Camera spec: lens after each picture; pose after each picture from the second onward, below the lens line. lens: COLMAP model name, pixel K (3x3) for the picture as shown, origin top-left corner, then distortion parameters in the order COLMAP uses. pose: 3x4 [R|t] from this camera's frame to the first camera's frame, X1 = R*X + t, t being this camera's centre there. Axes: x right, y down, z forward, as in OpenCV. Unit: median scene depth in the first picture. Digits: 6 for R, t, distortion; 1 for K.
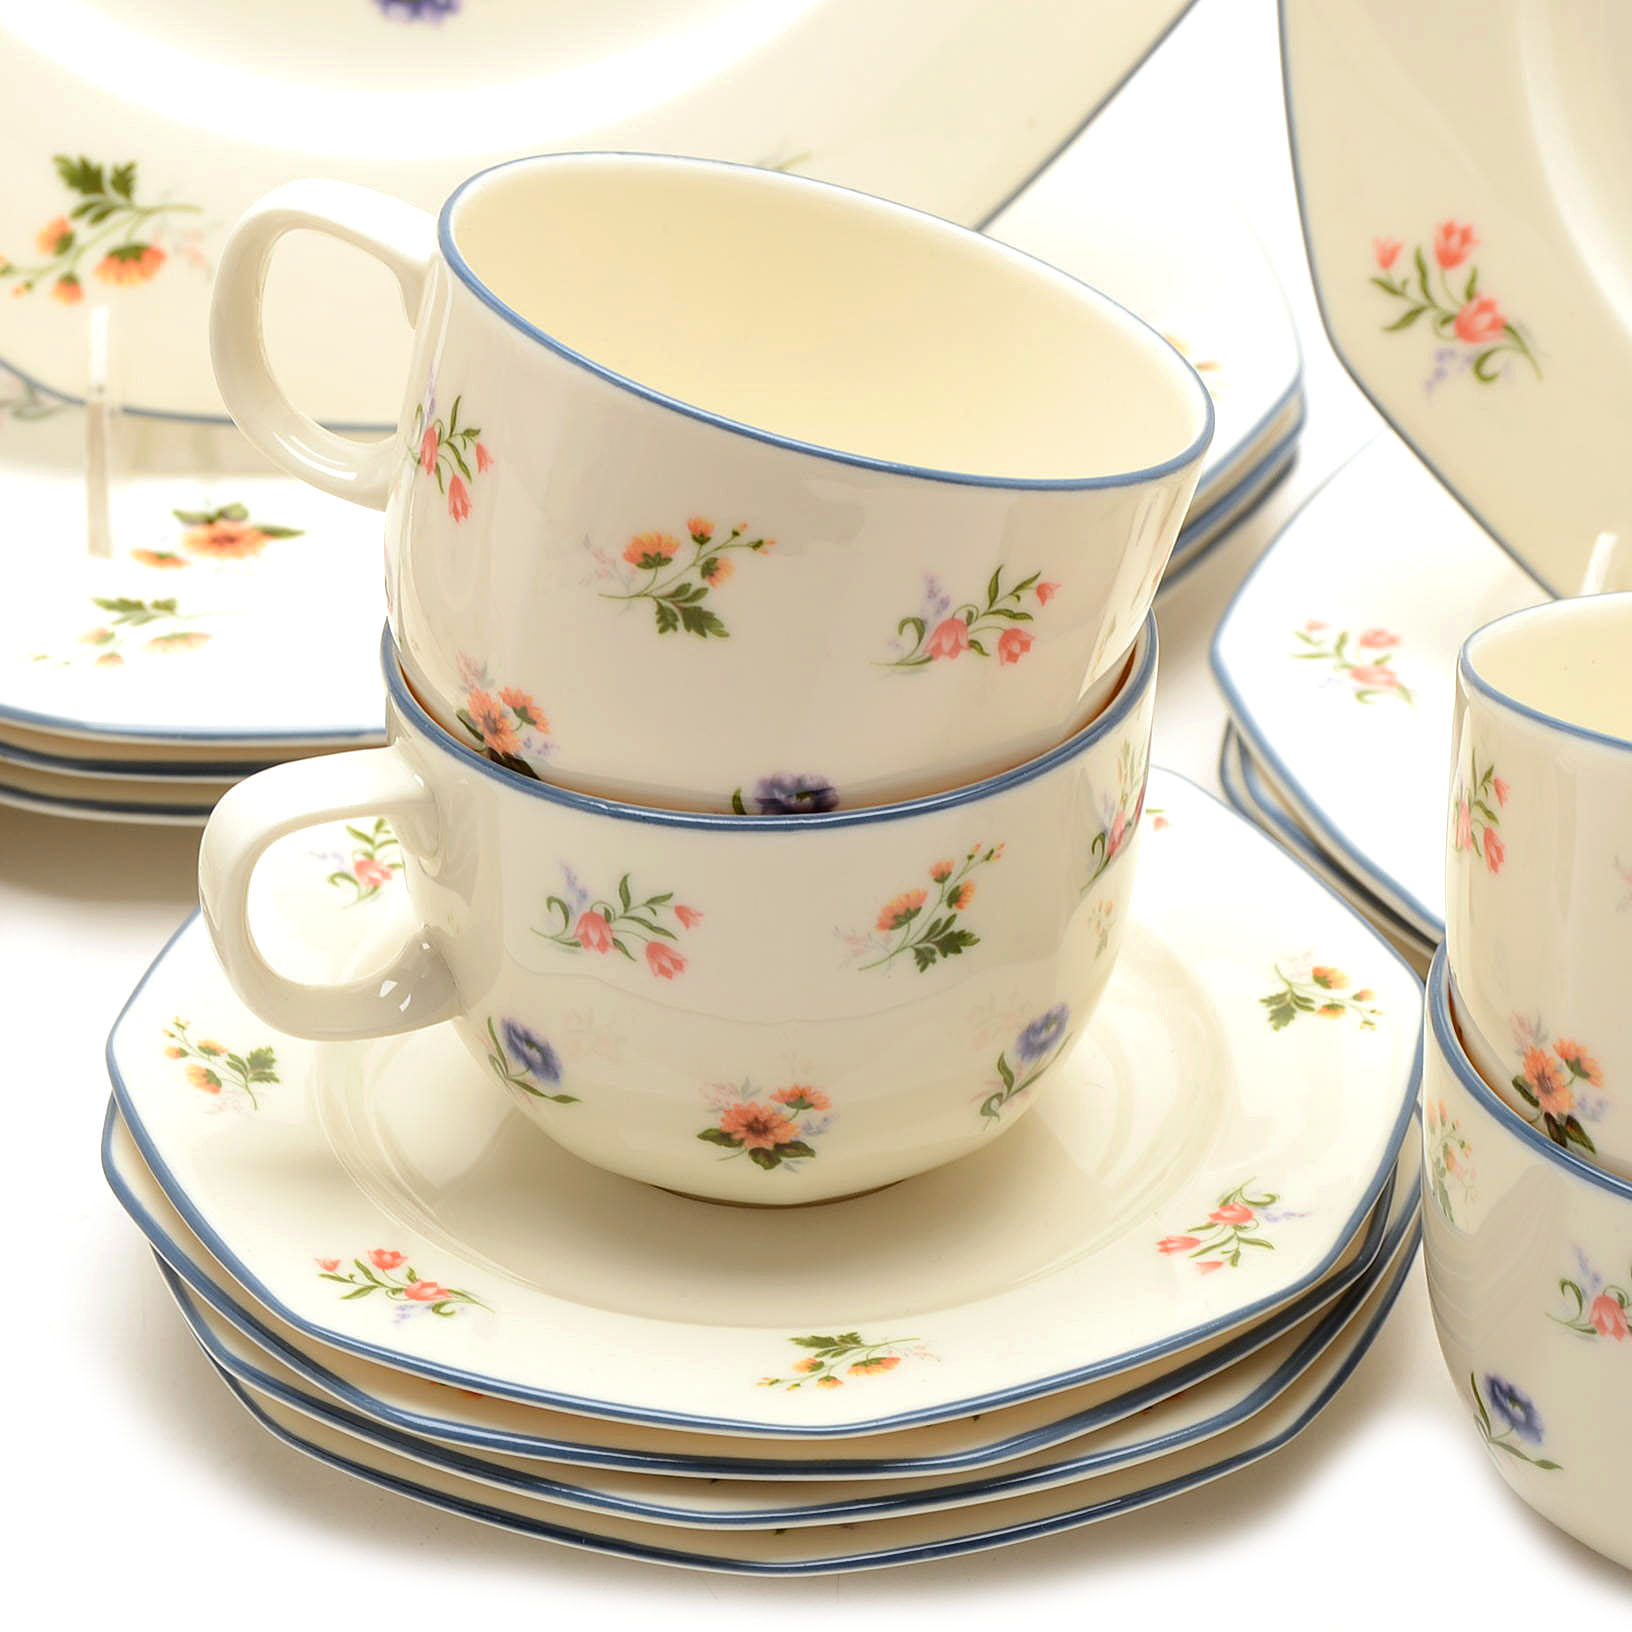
lens RADIAL K [[4654.5, 0, 822.7], [0, 4654.5, 819.3], [0, 0, 1]] dist [-0.039922, 0.000000]
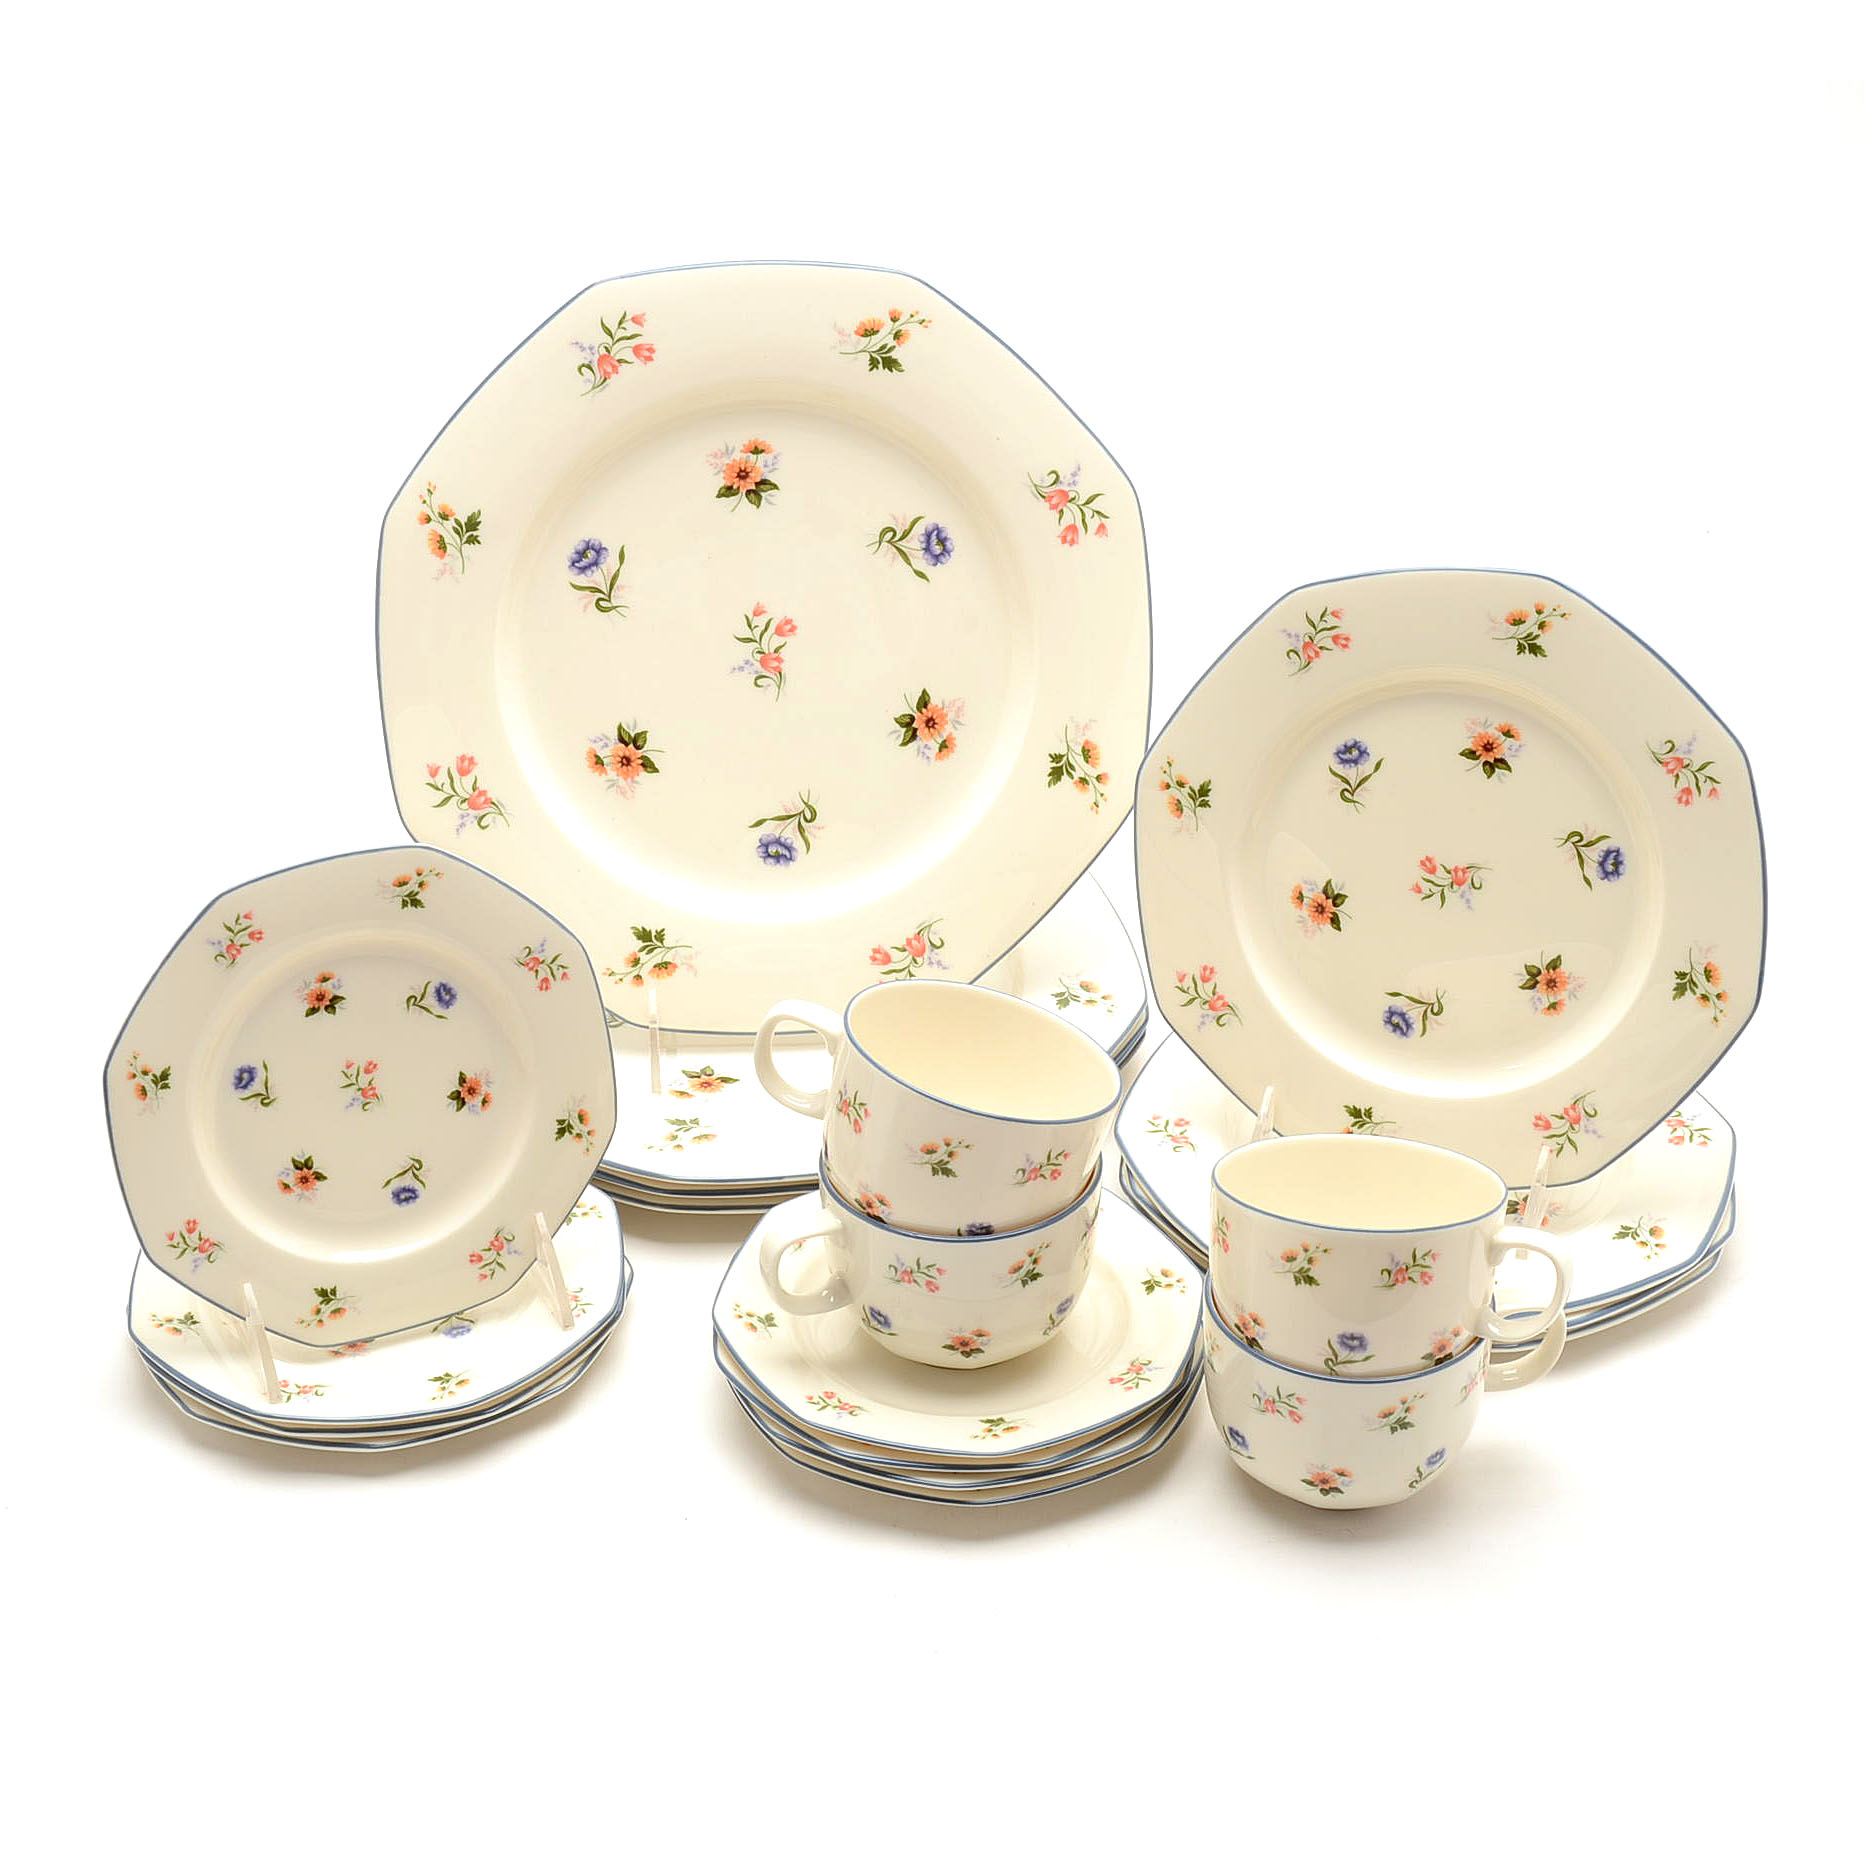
lens RADIAL K [[3220.3, 0, 934.3], [0, 3220.3, 892.6], [0, 0, 1]] dist [-0.053399, 0.000000]
pose [[0.998668, -0.023234, 0.046061, -0.111182], [0.024366, 0.999411, -0.024156, -0.152641], [-0.045472, 0.025247, 0.998647, -0.895583]]
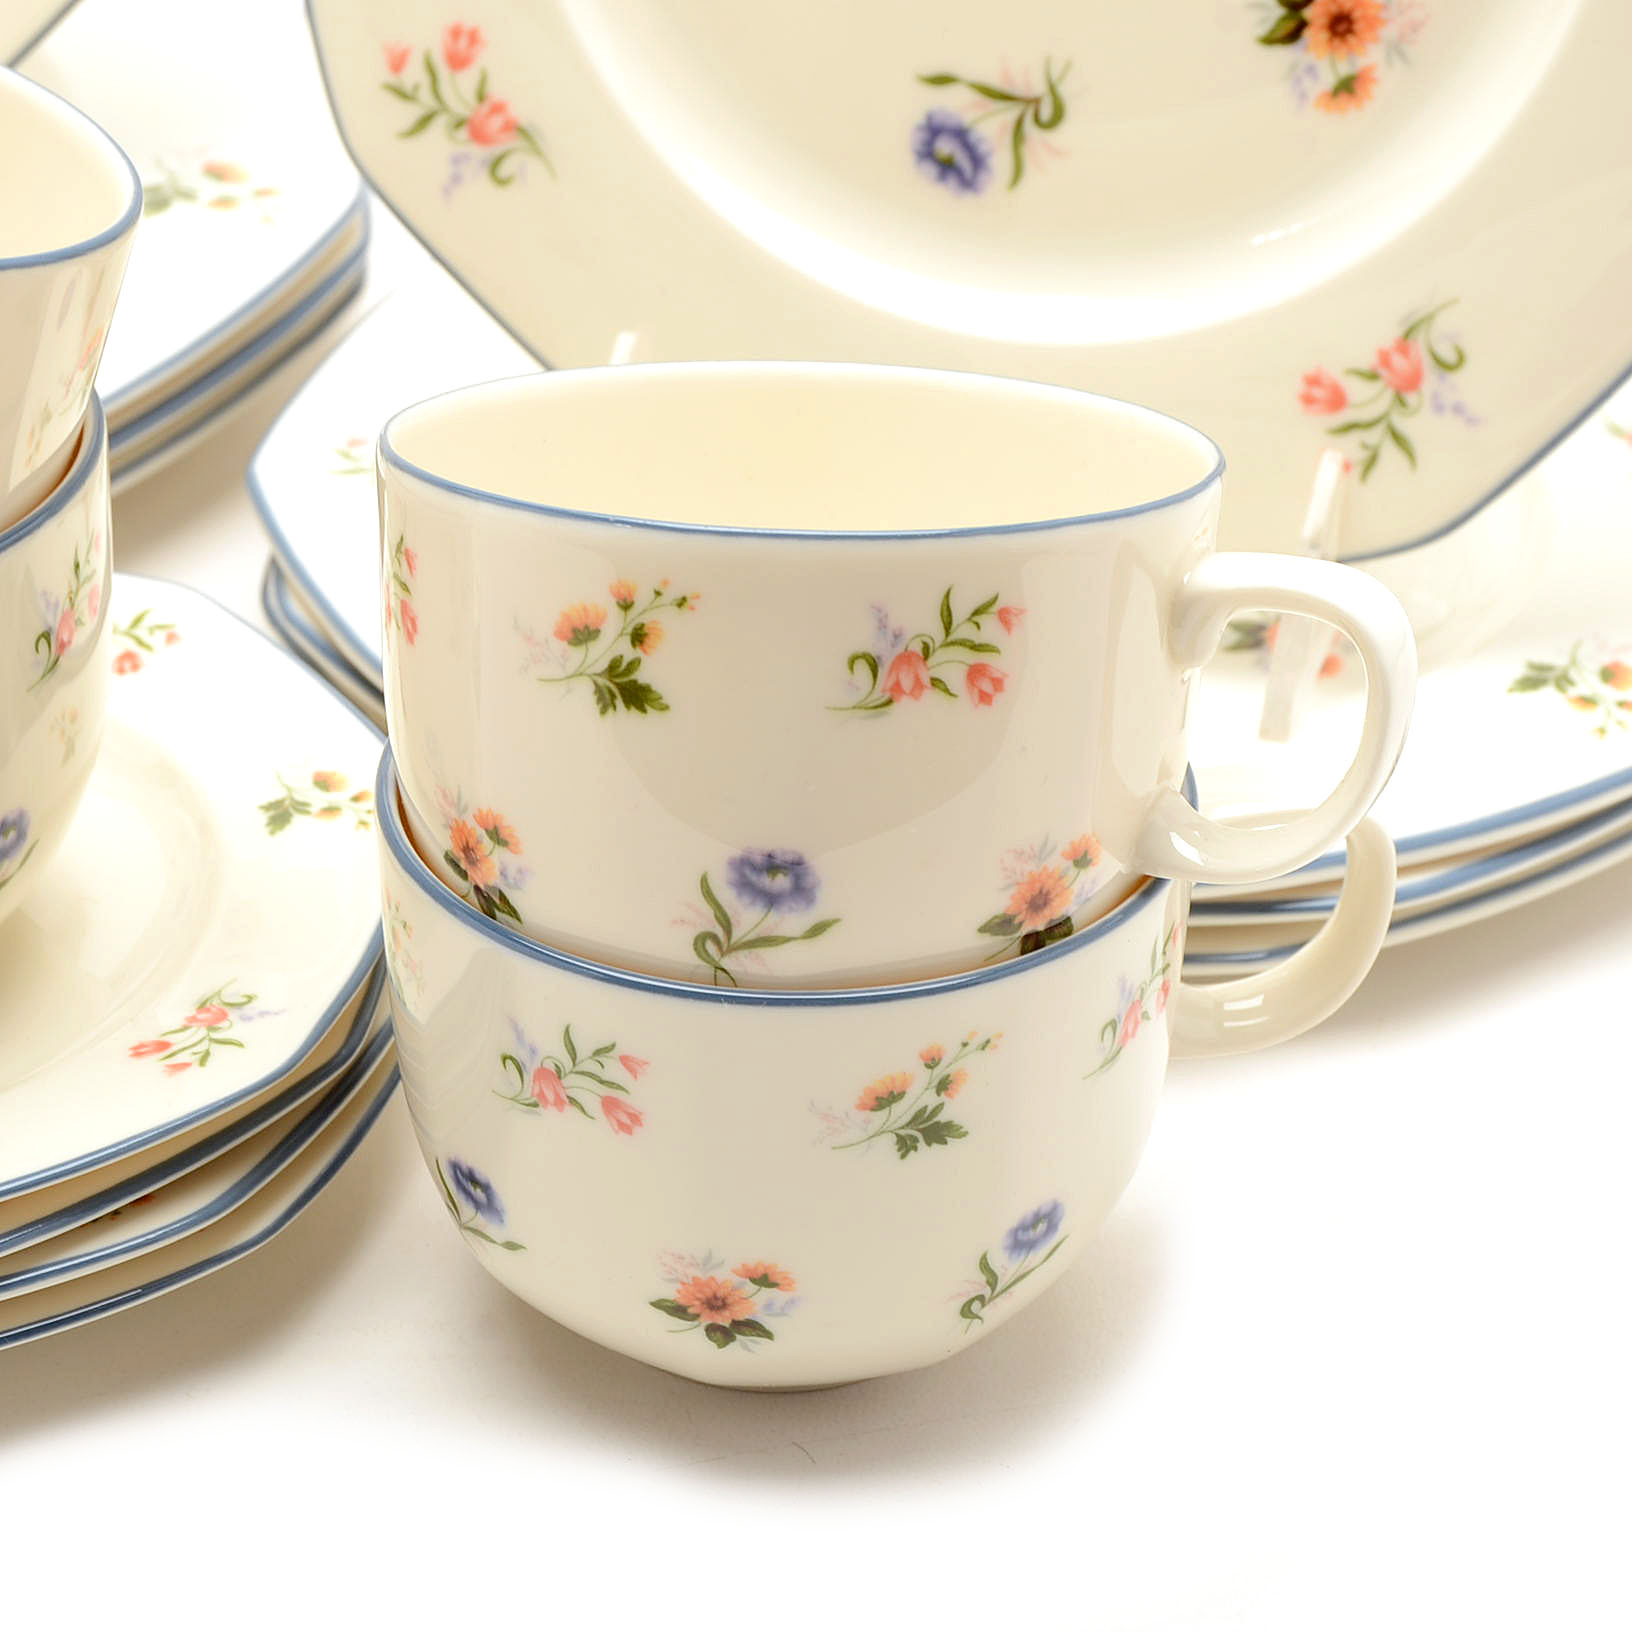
lens RADIAL K [[4654.5, 0, 813.2], [0, 4654.5, 823.1], [0, 0, 1]] dist [-0.039922, 0.000000]
pose [[0.991756, -0.044739, 0.120075, 0.098835], [0.042969, 0.998927, 0.017292, 0.032565], [-0.120720, -0.011990, 0.992614, 0.007827]]
